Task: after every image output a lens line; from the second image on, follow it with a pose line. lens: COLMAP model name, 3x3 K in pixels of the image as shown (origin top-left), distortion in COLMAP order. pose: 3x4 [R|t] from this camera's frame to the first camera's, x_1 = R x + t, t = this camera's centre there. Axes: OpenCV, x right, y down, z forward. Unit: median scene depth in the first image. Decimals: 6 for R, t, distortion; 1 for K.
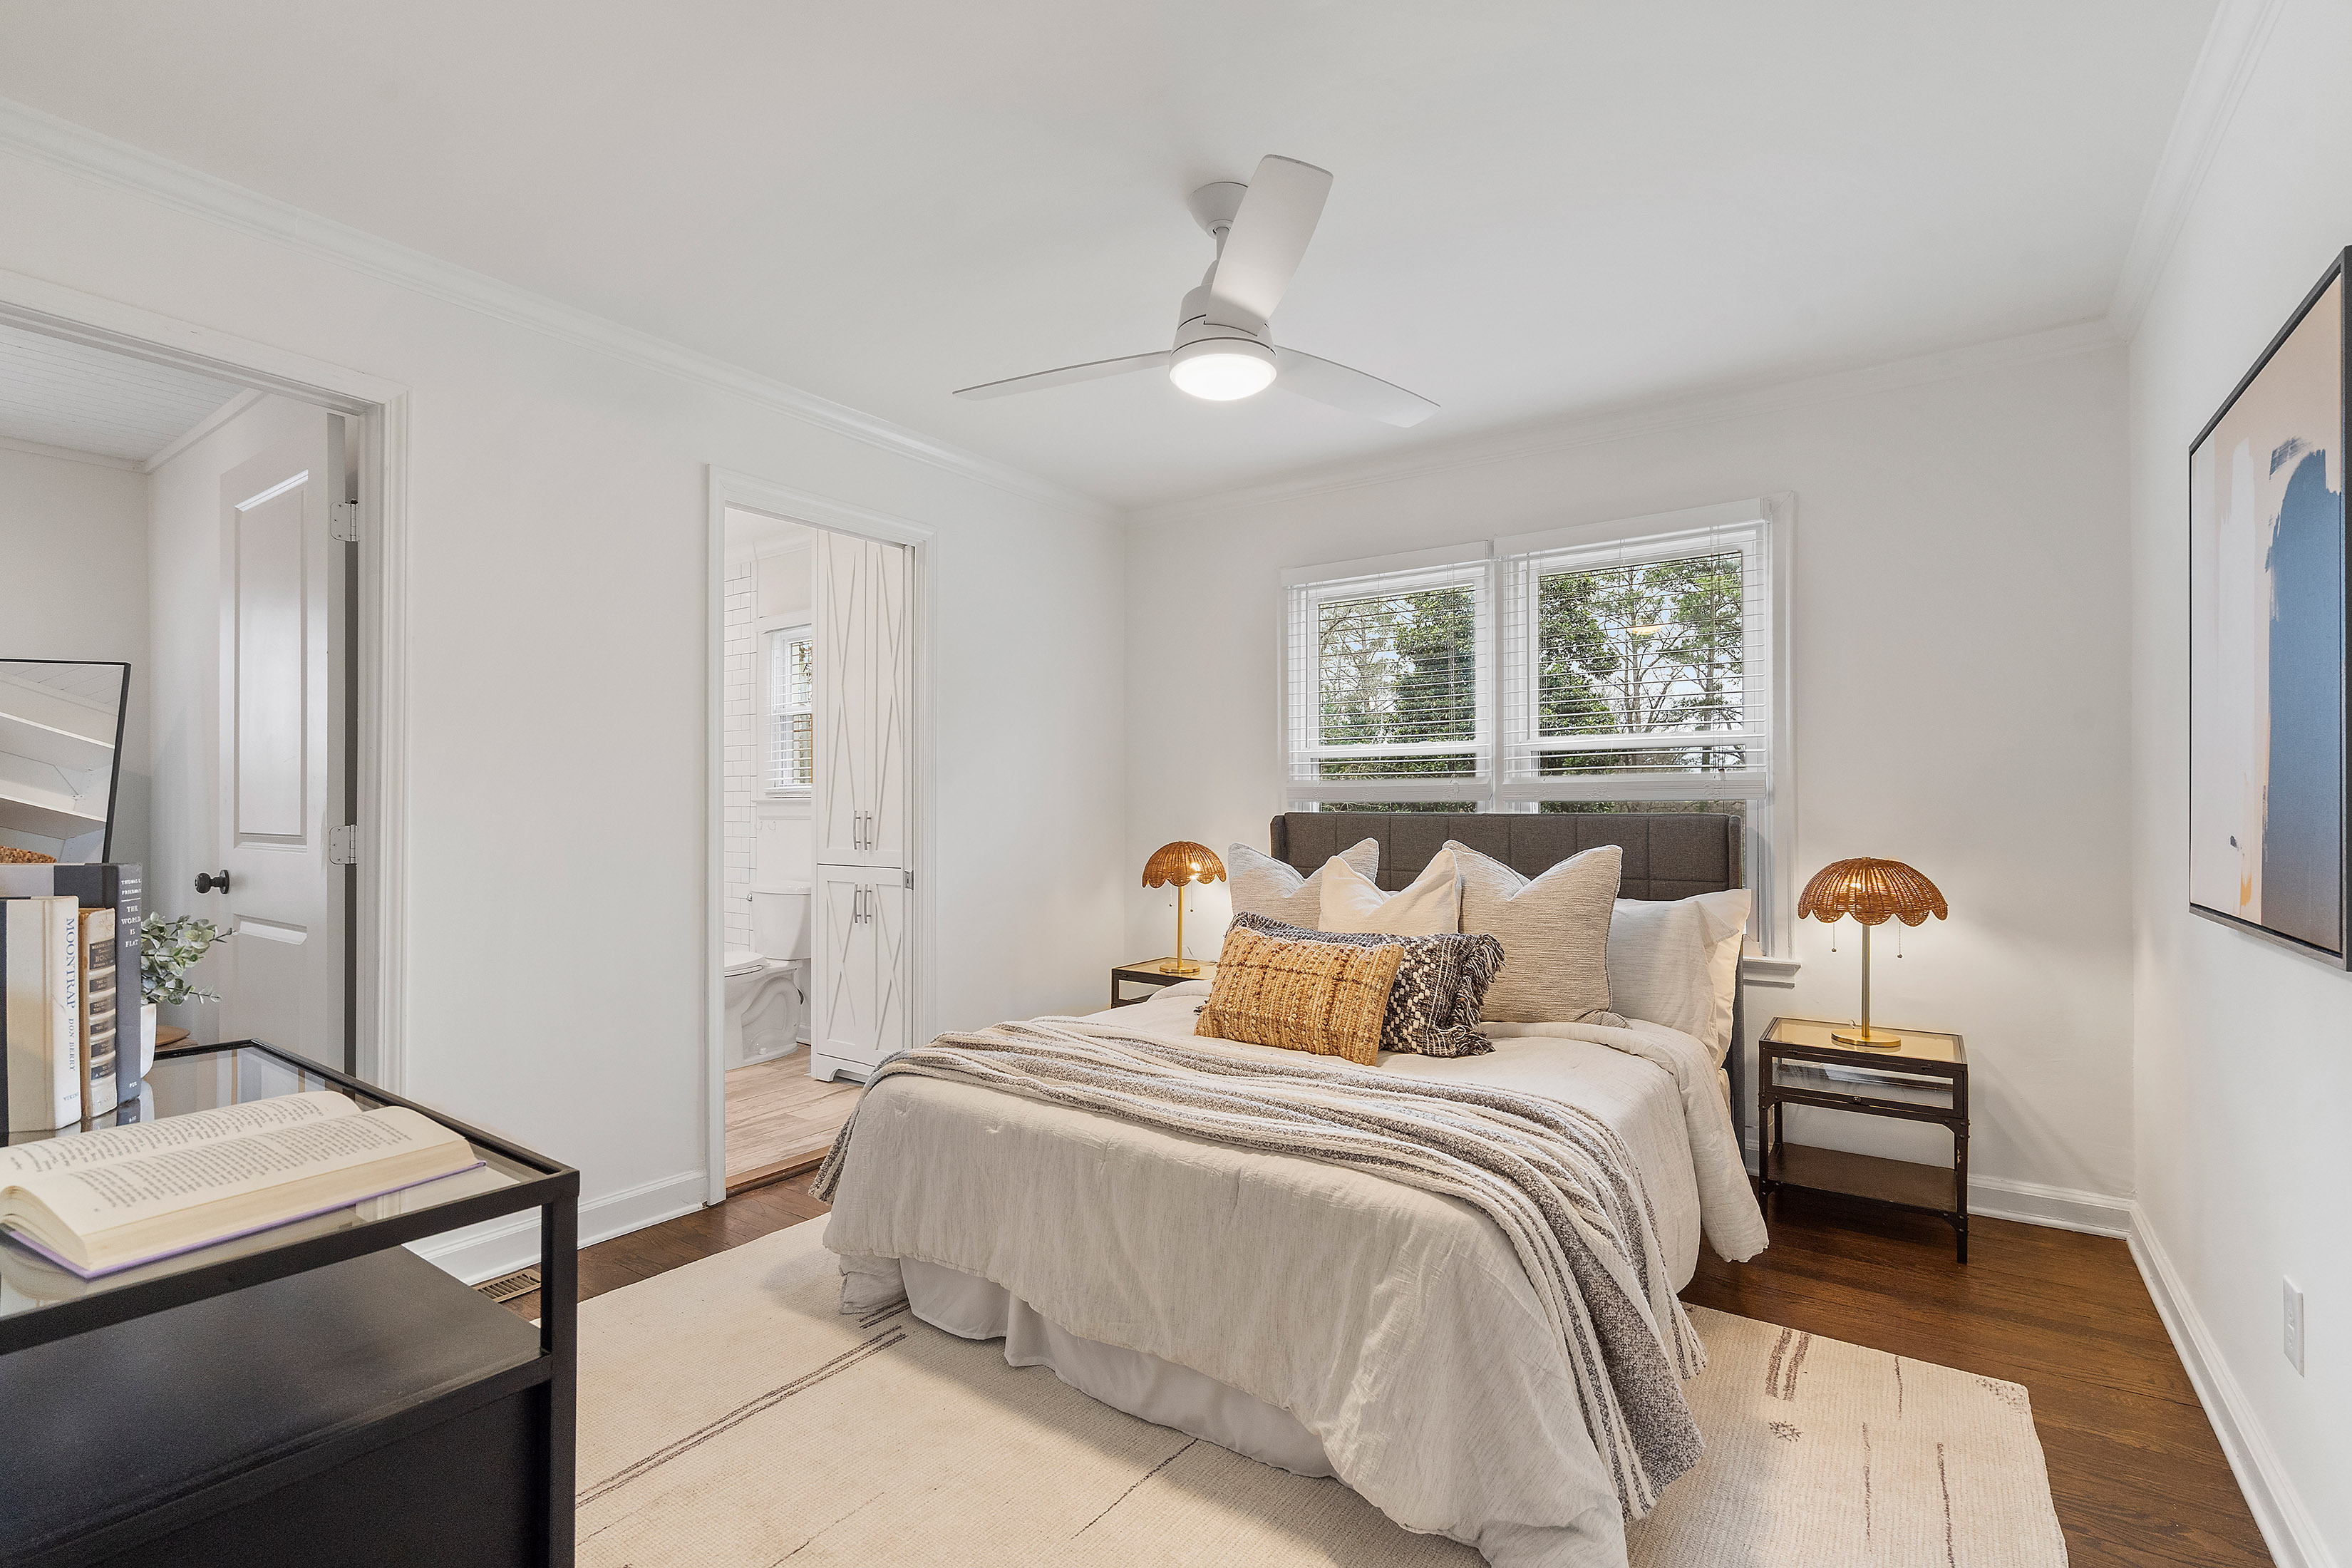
lens RADIAL K [[1081.9, 0, 1166.9], [0, 1081.9, 799.1], [0, 0, 1]] dist [0.001928, 0.000273]
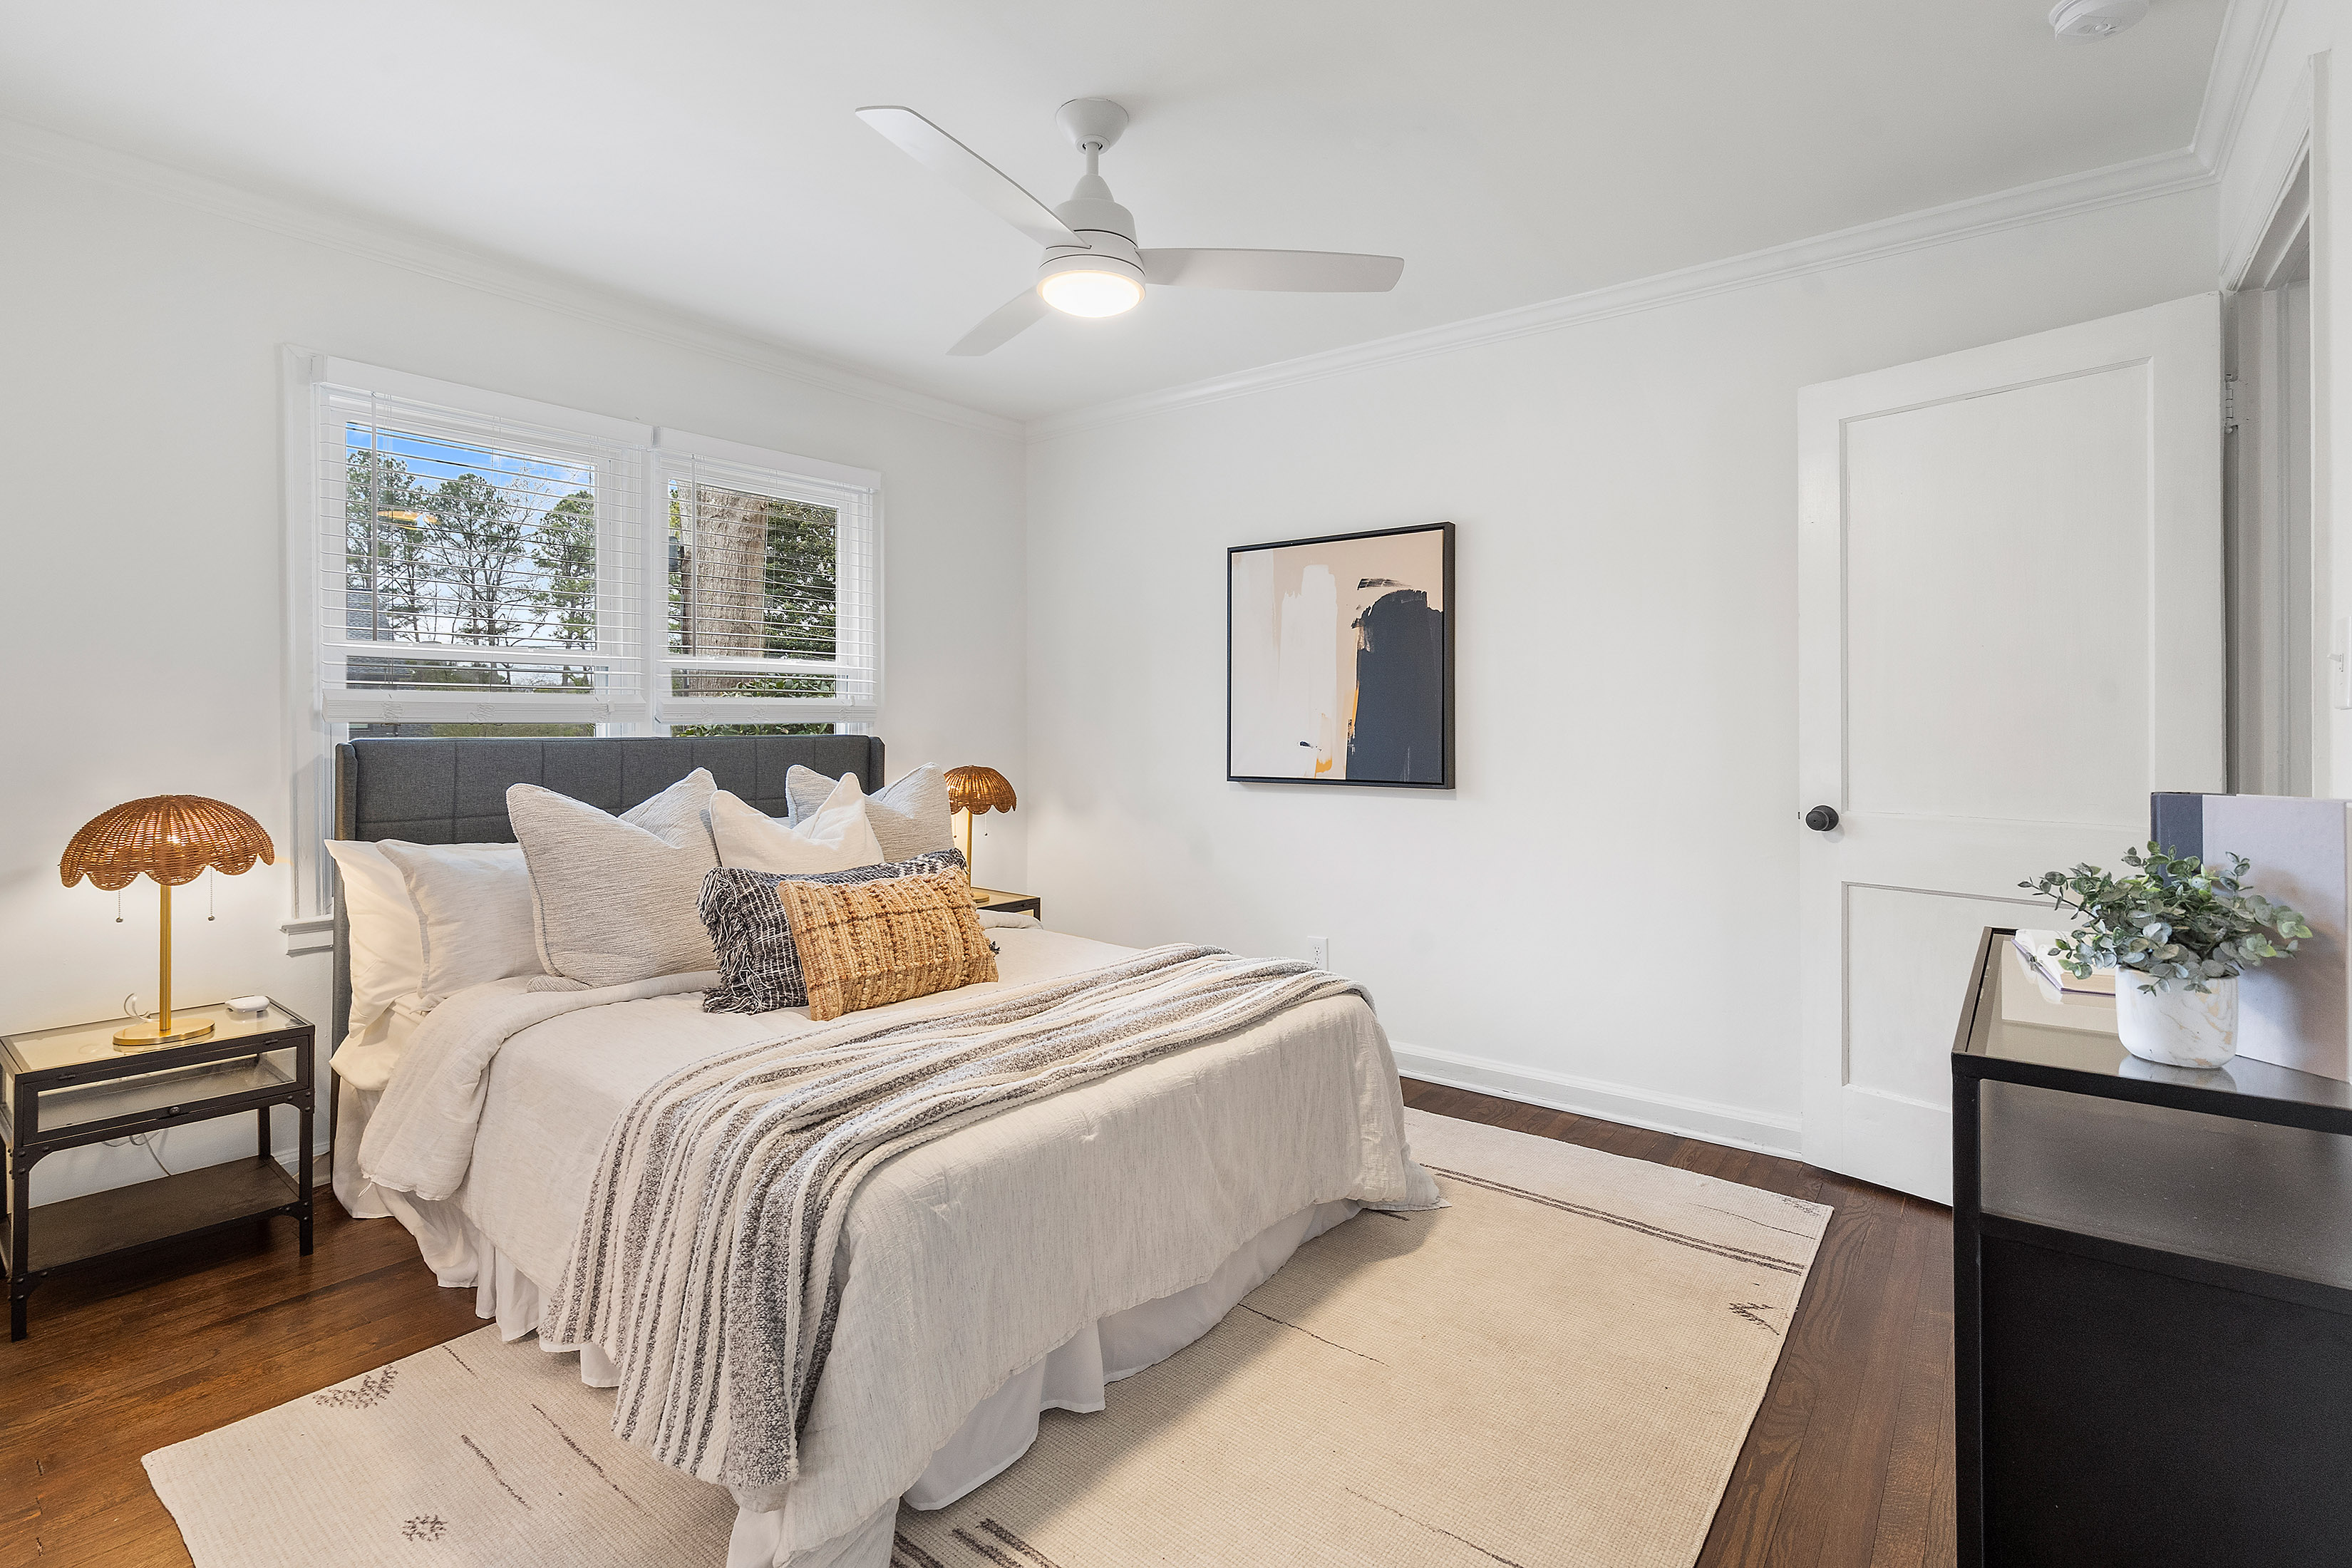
lens RADIAL K [[1023.5, 0, 1440.4], [0, 1023.5, 727.3], [0, 0, 1]] dist [-0.000592, 0.000231]
pose [[-0.072276, -0.000787, 0.997384, -0.573194], [-0.000731, 0.999999, 0.000736, 0.004134], [-0.997384, -0.000676, -0.072276, 0.494592]]
